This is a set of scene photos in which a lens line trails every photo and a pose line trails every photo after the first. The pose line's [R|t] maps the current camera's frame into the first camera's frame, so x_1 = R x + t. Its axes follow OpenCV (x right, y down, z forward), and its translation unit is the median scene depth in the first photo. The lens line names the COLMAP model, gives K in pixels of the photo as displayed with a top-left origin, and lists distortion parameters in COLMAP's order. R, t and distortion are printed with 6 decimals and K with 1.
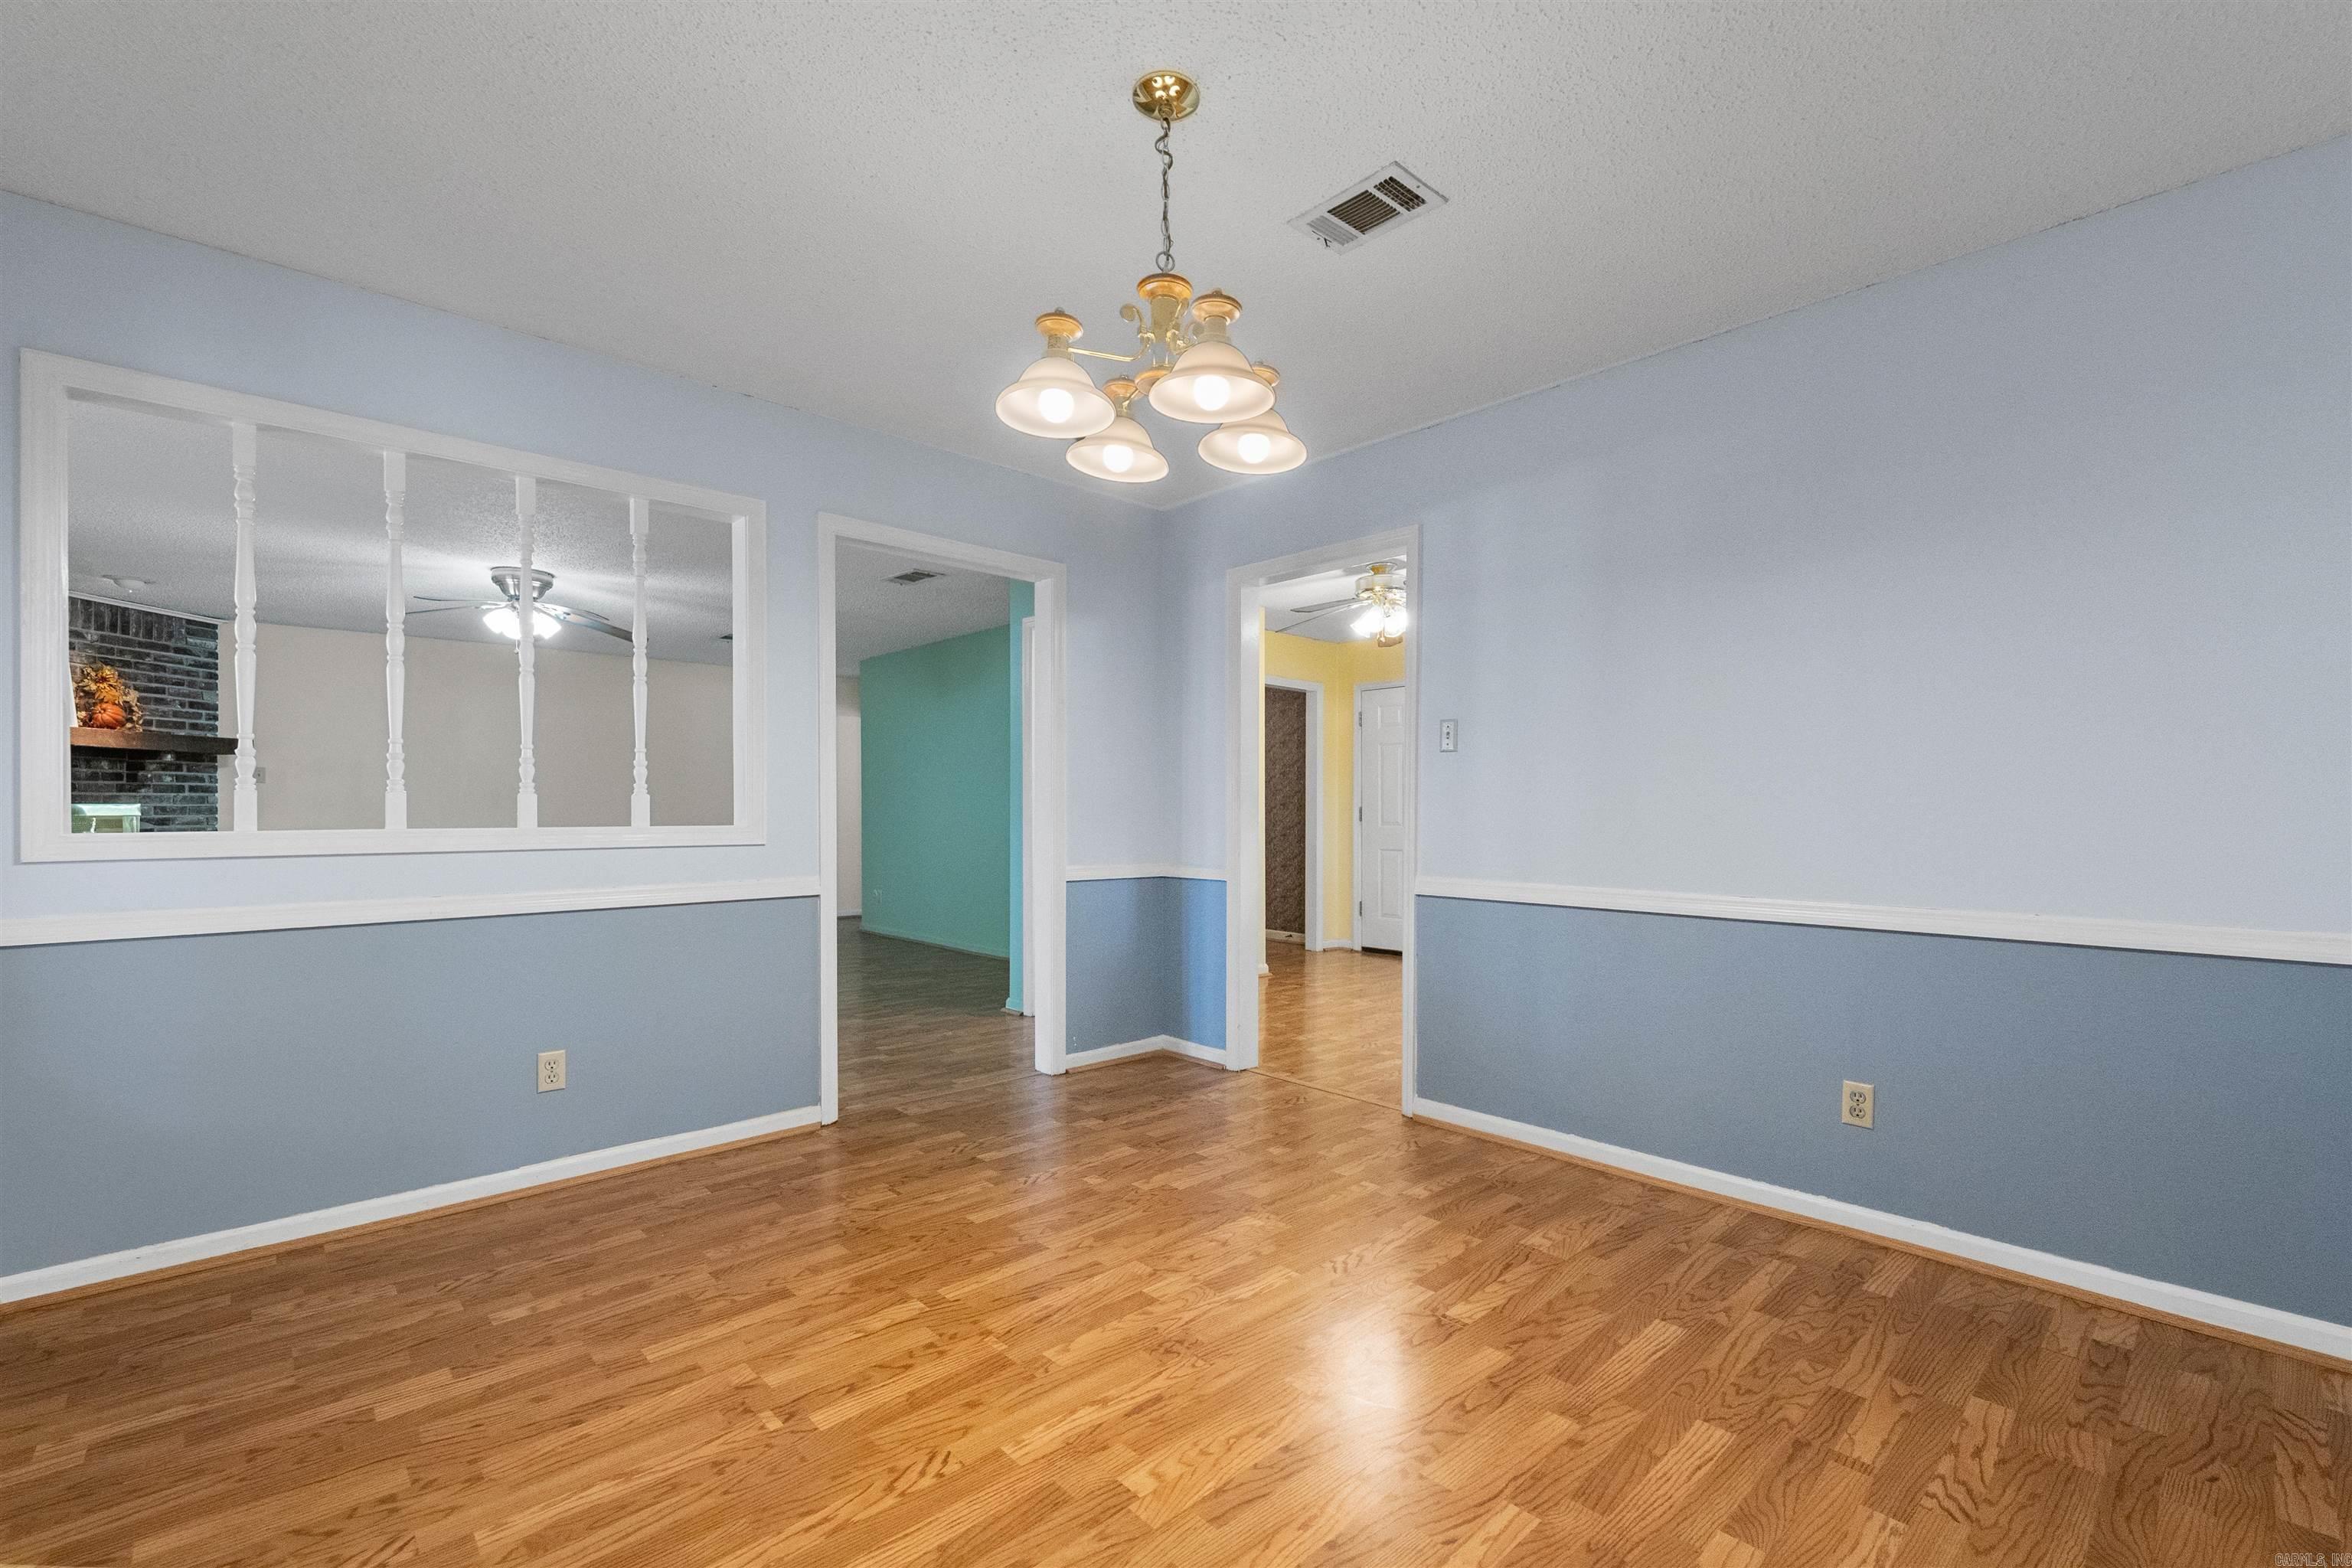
lens RADIAL K [[988.9, 0, 1168.6], [0, 988.9, 818.9], [0, 0, 1]] dist [0.003048, -0.000622]
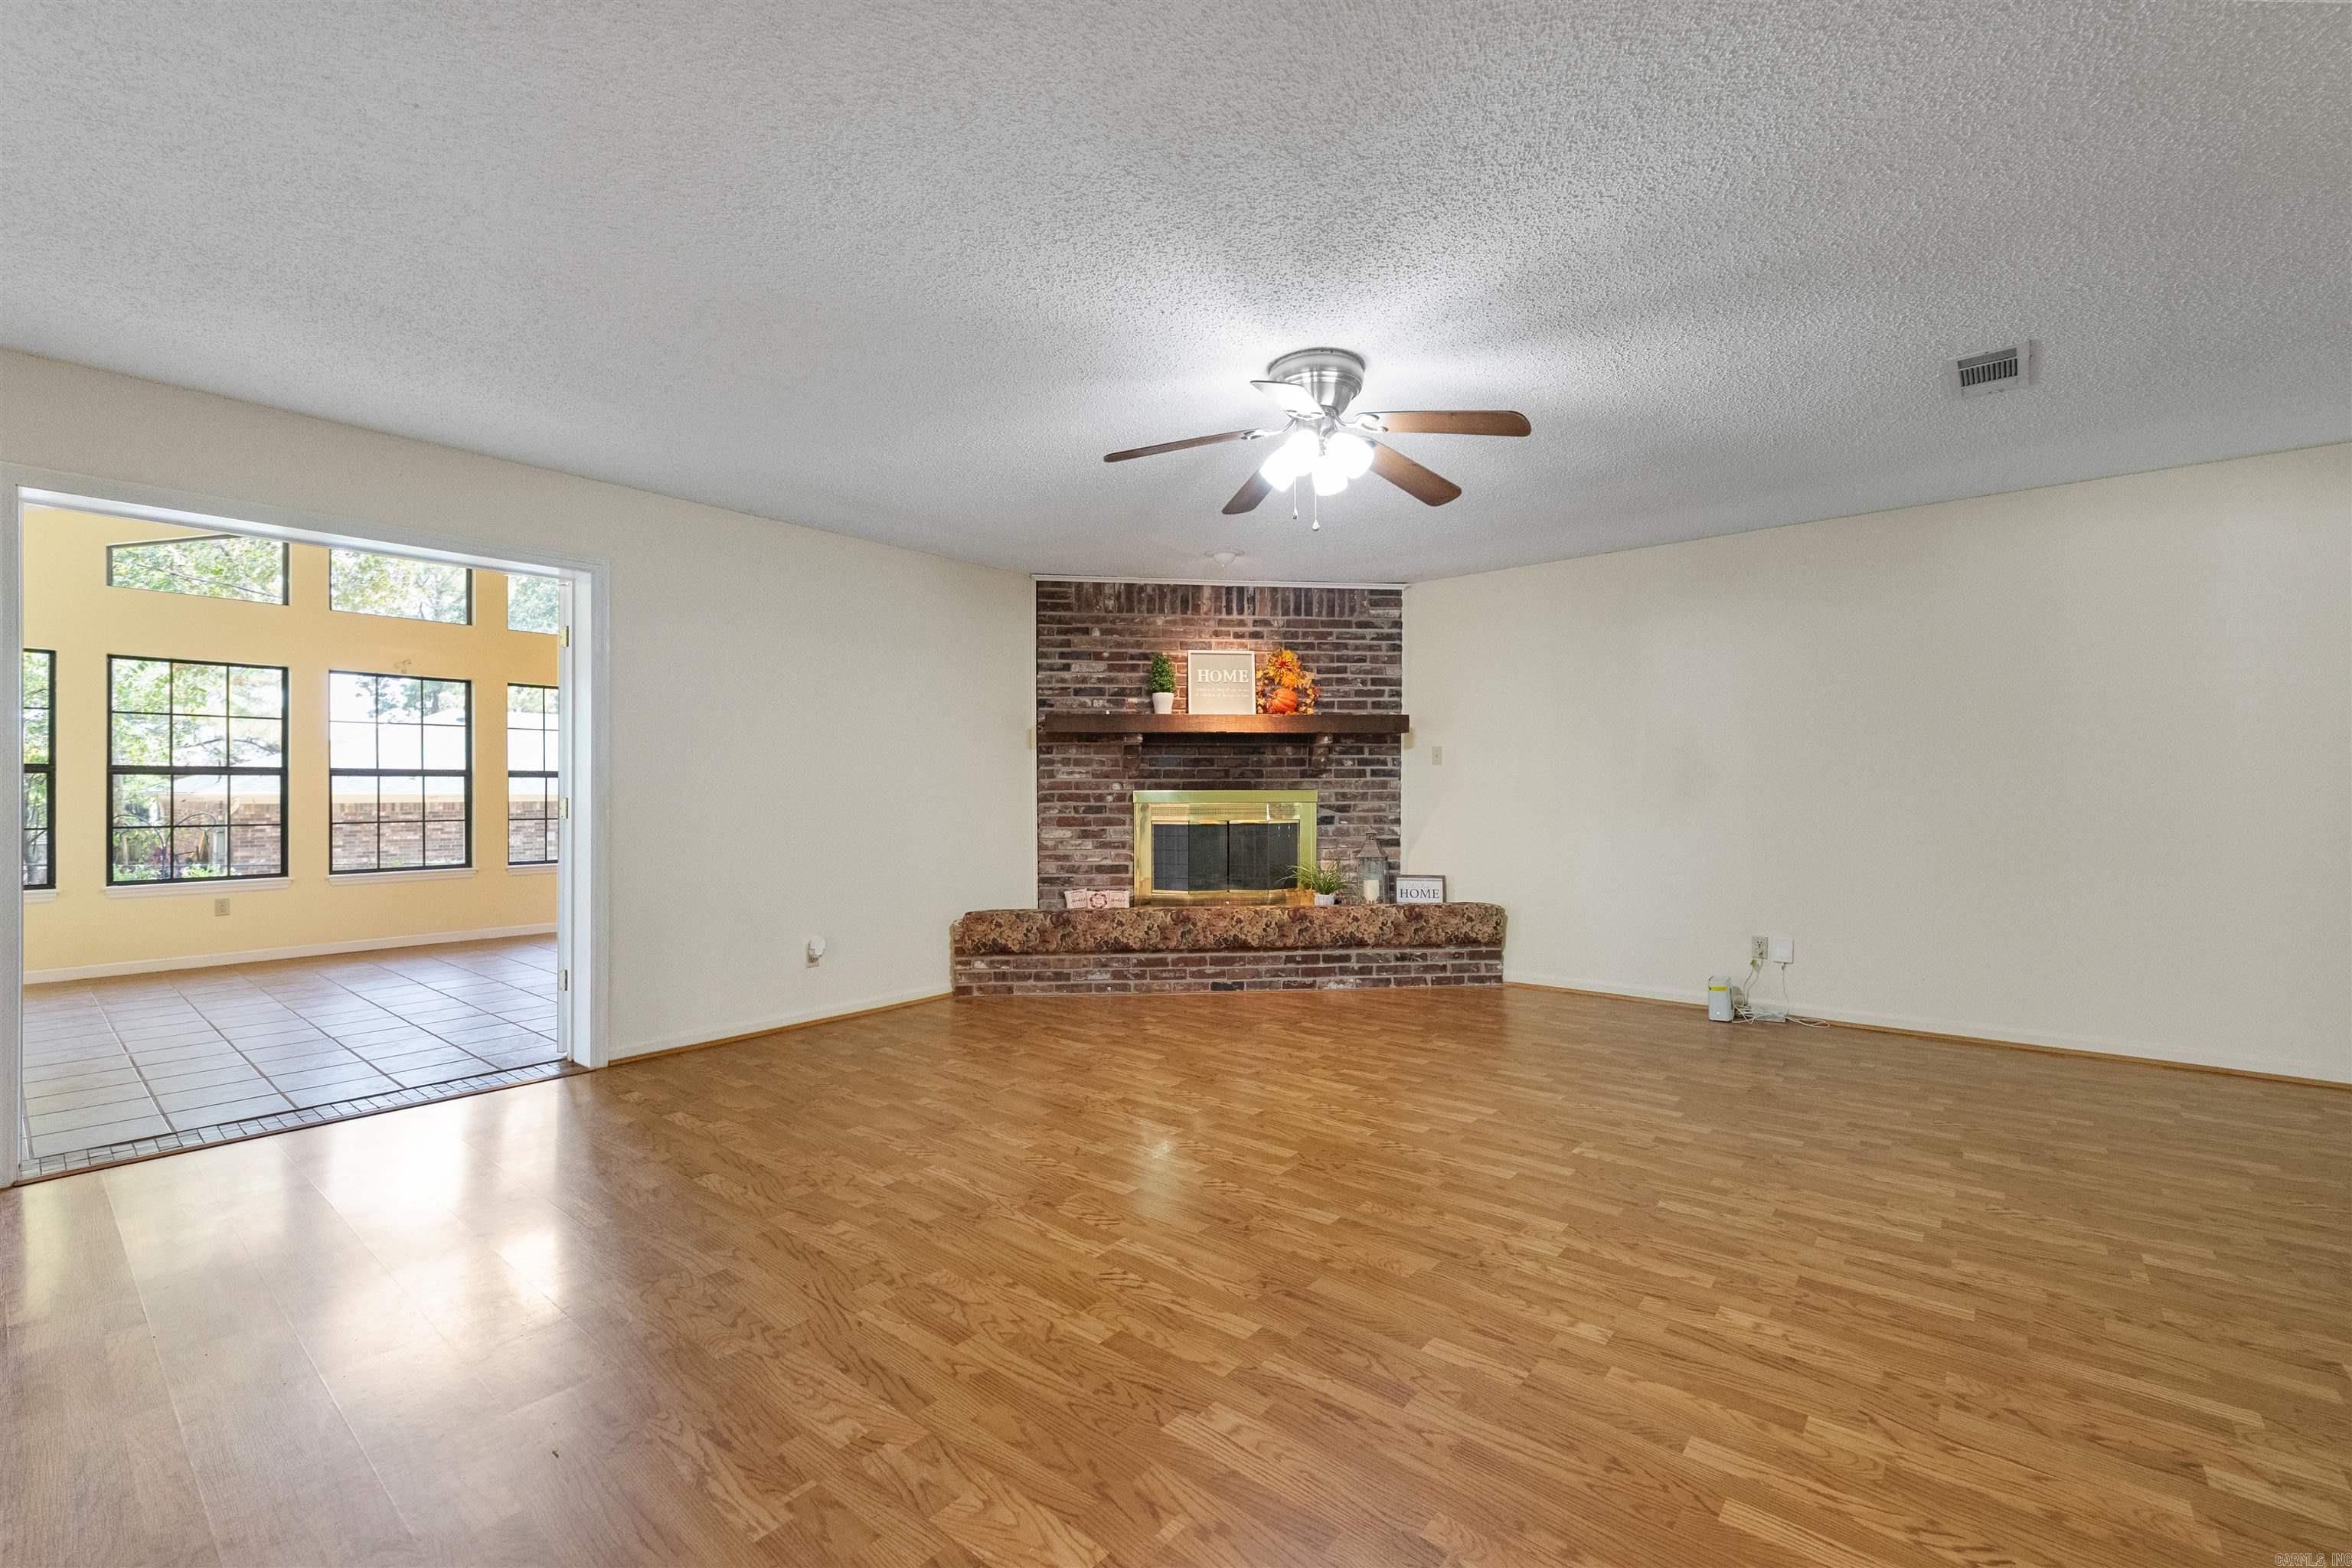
lens RADIAL K [[984.2, 0, 1196.0], [0, 984.2, 790.4], [0, 0, 1]] dist [-0.000839, -0.000334]
pose [[0.143166, 0.002015, -0.989697, -0.039747], [-0.005090, 0.999986, 0.001299, -0.005509], [0.989686, 0.004851, 0.143174, 0.267486]]
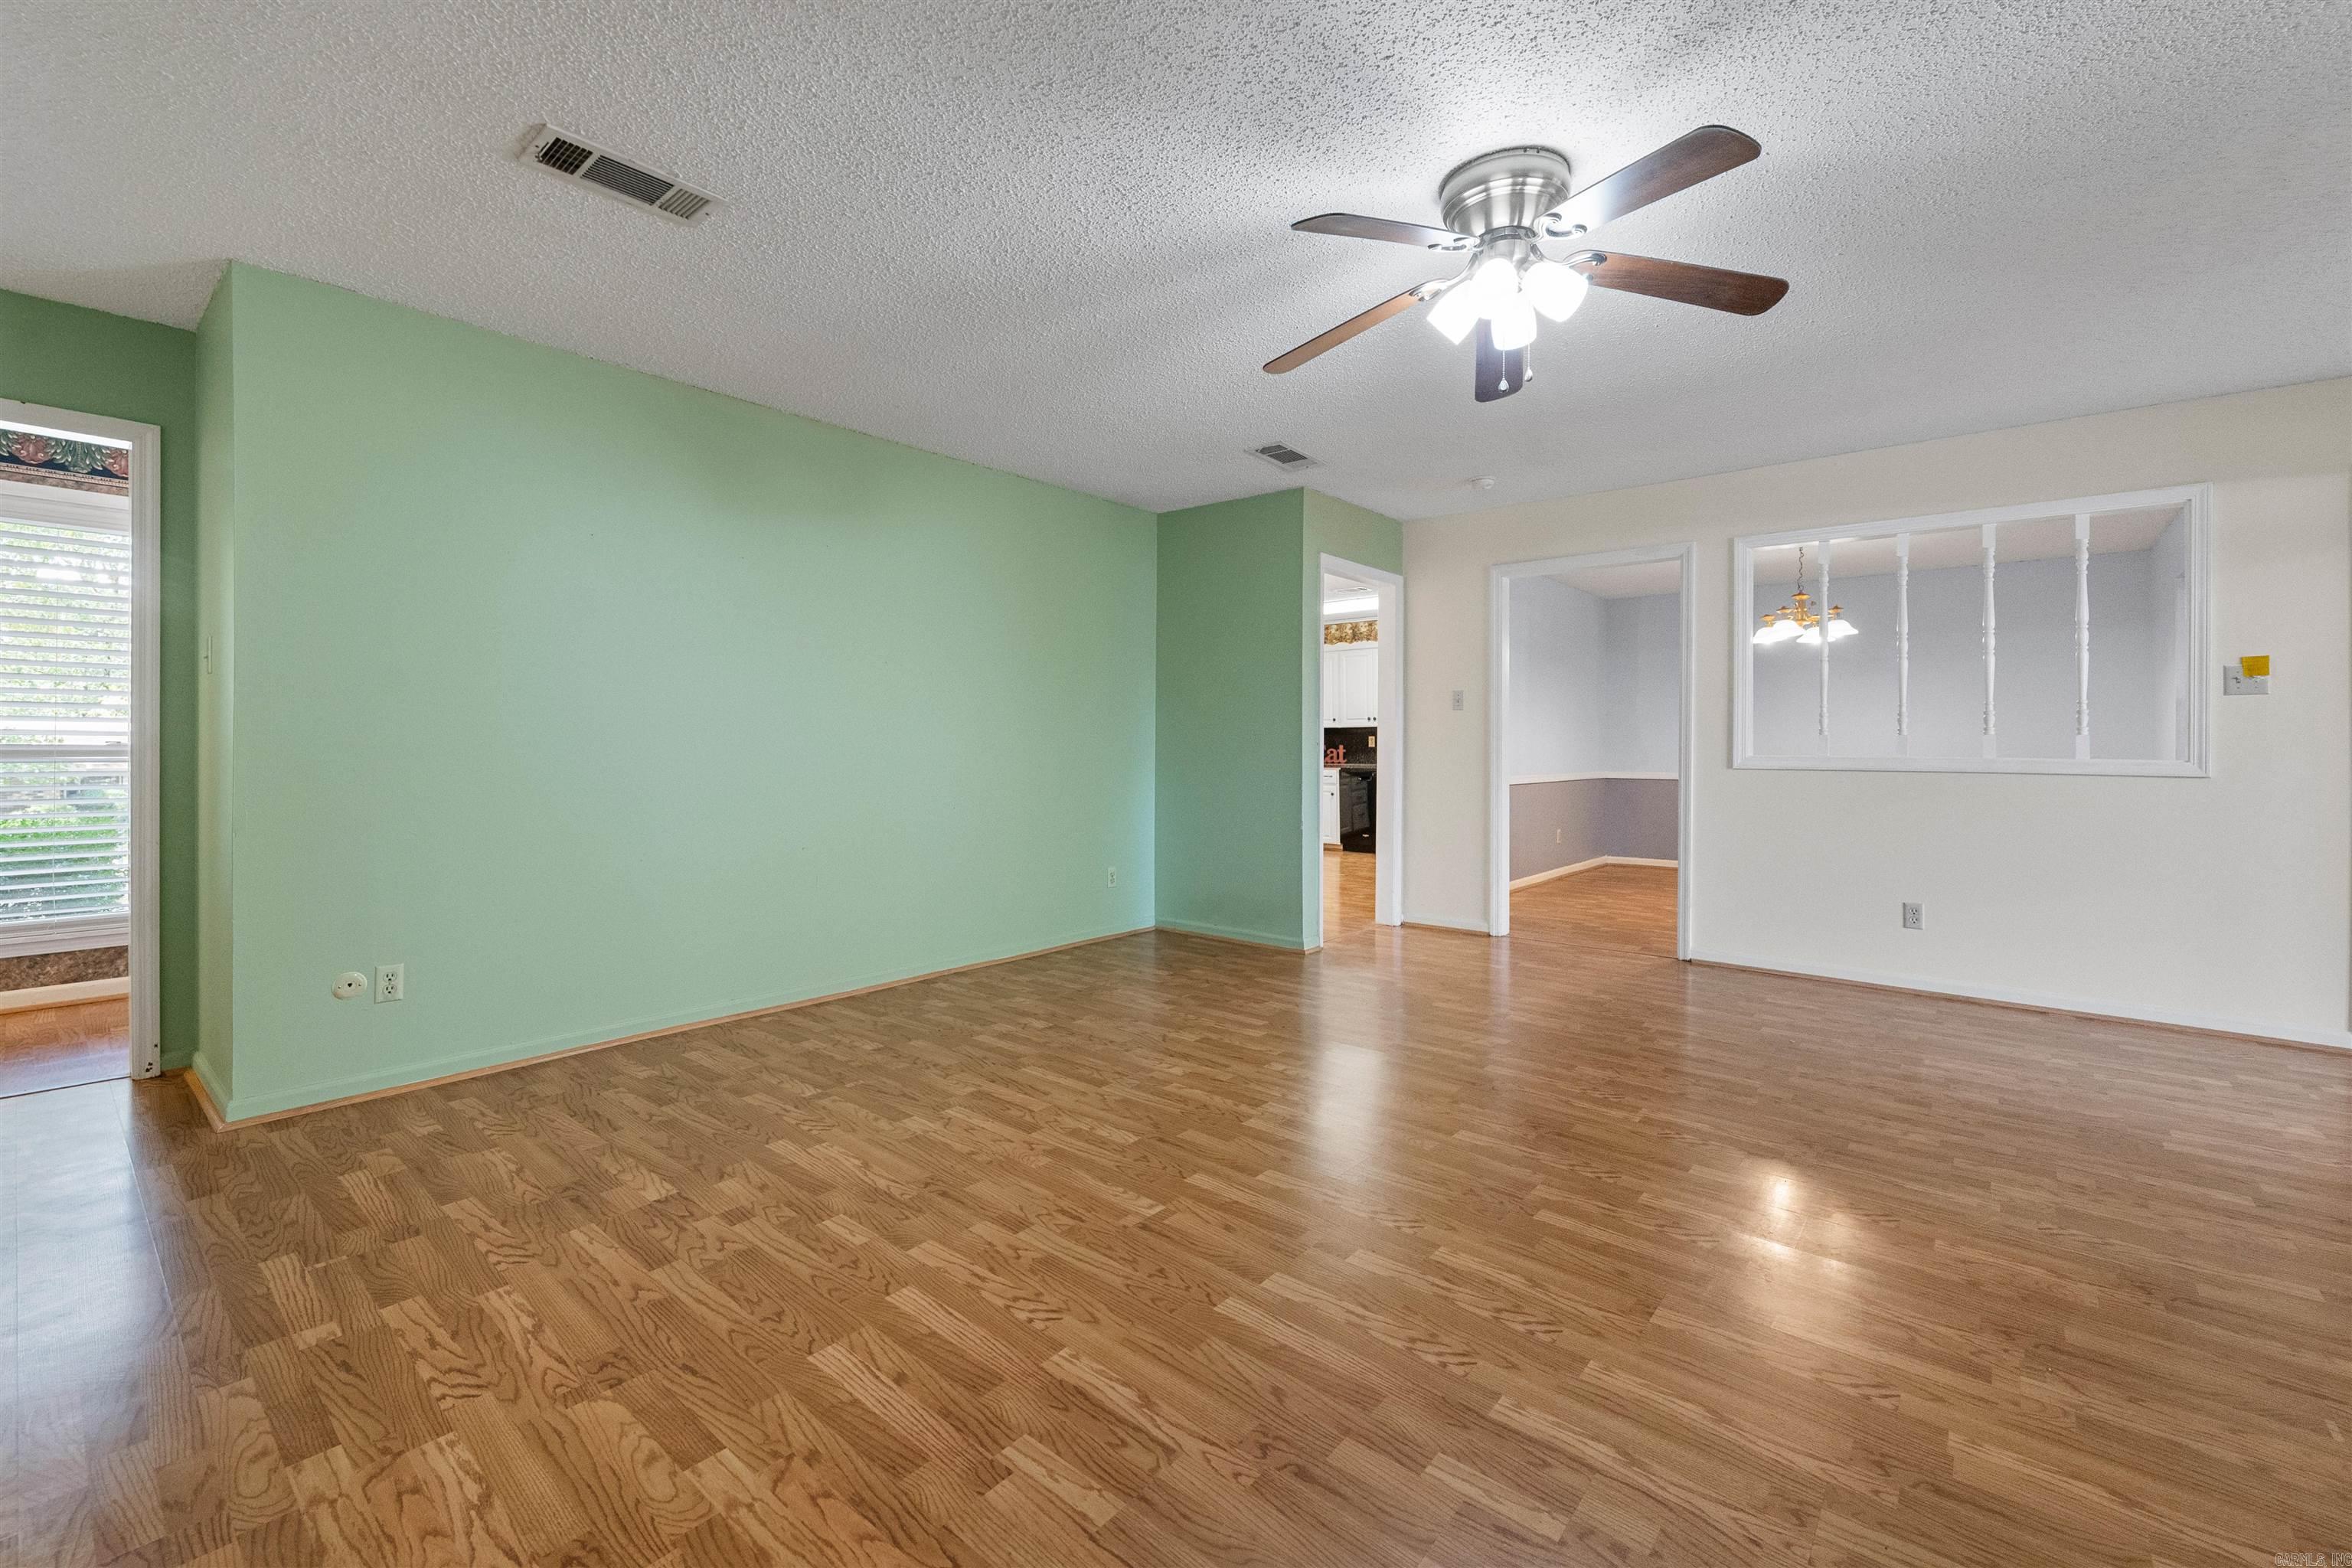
lens RADIAL K [[973.0, 0, 1150.2], [0, 973.0, 770.2], [0, 0, 1]] dist [0.007458, -0.004455]
pose [[-0.099372, -0.025853, 0.994714, -0.327713], [0.003653, 0.999646, 0.026346, -0.003564], [-0.995044, 0.006252, -0.099243, 0.372088]]
